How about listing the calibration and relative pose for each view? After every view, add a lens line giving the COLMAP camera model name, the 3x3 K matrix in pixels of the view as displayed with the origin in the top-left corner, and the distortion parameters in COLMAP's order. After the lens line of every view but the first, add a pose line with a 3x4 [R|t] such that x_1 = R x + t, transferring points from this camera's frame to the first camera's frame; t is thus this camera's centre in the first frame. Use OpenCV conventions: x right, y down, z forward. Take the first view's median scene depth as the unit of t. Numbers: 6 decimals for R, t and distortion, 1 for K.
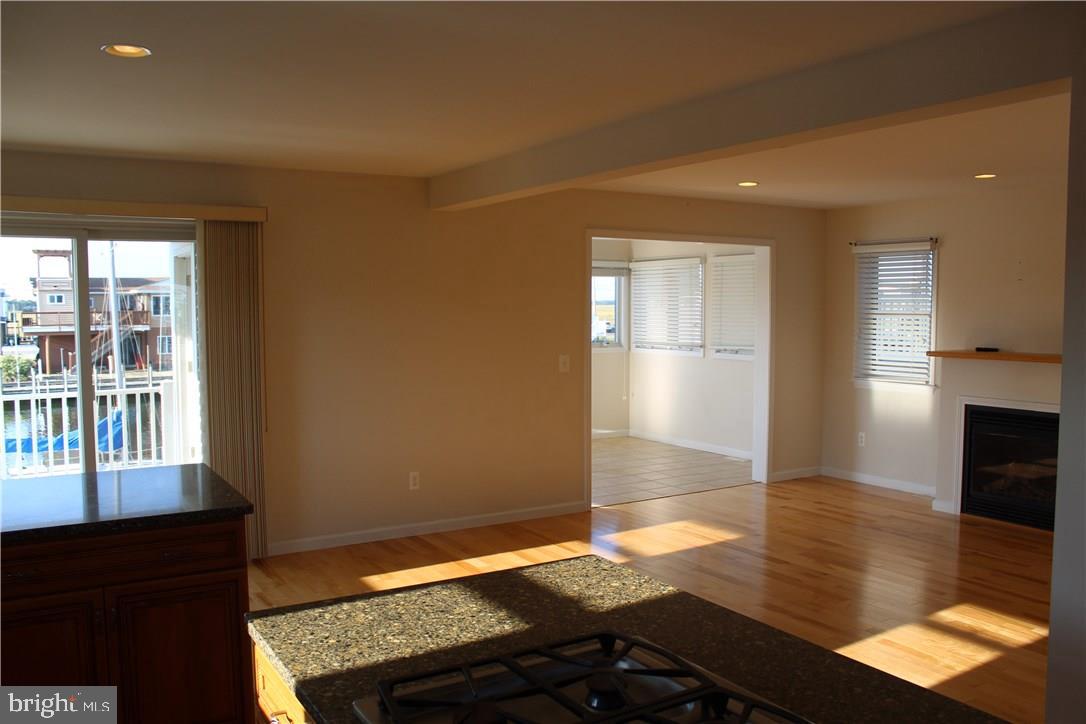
lens RADIAL K [[906.7, 0, 550.5], [0, 906.7, 364.2], [0, 0, 1]] dist [-0.148591, 0.118921]
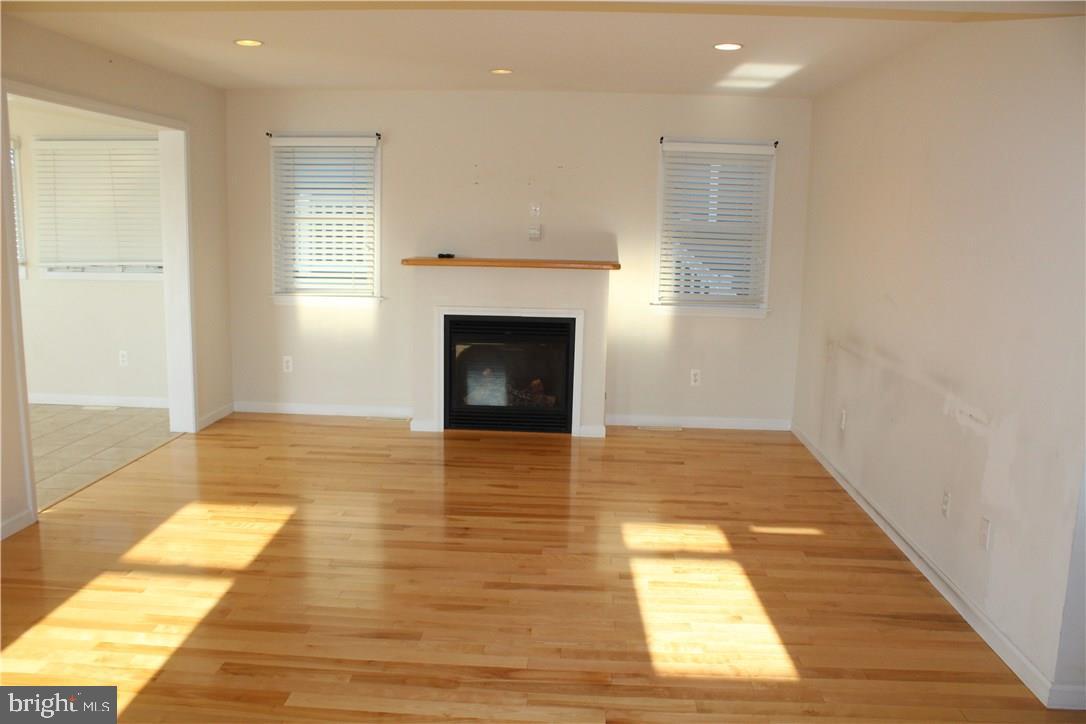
lens RADIAL K [[906.7, 0, 541.3], [0, 906.7, 369.8], [0, 0, 1]] dist [-0.148591, 0.118921]
pose [[0.580311, -0.125412, 0.804681, -0.235917], [0.032820, 0.990871, 0.130761, -0.018132], [-0.813733, -0.049473, 0.579129, 0.326385]]
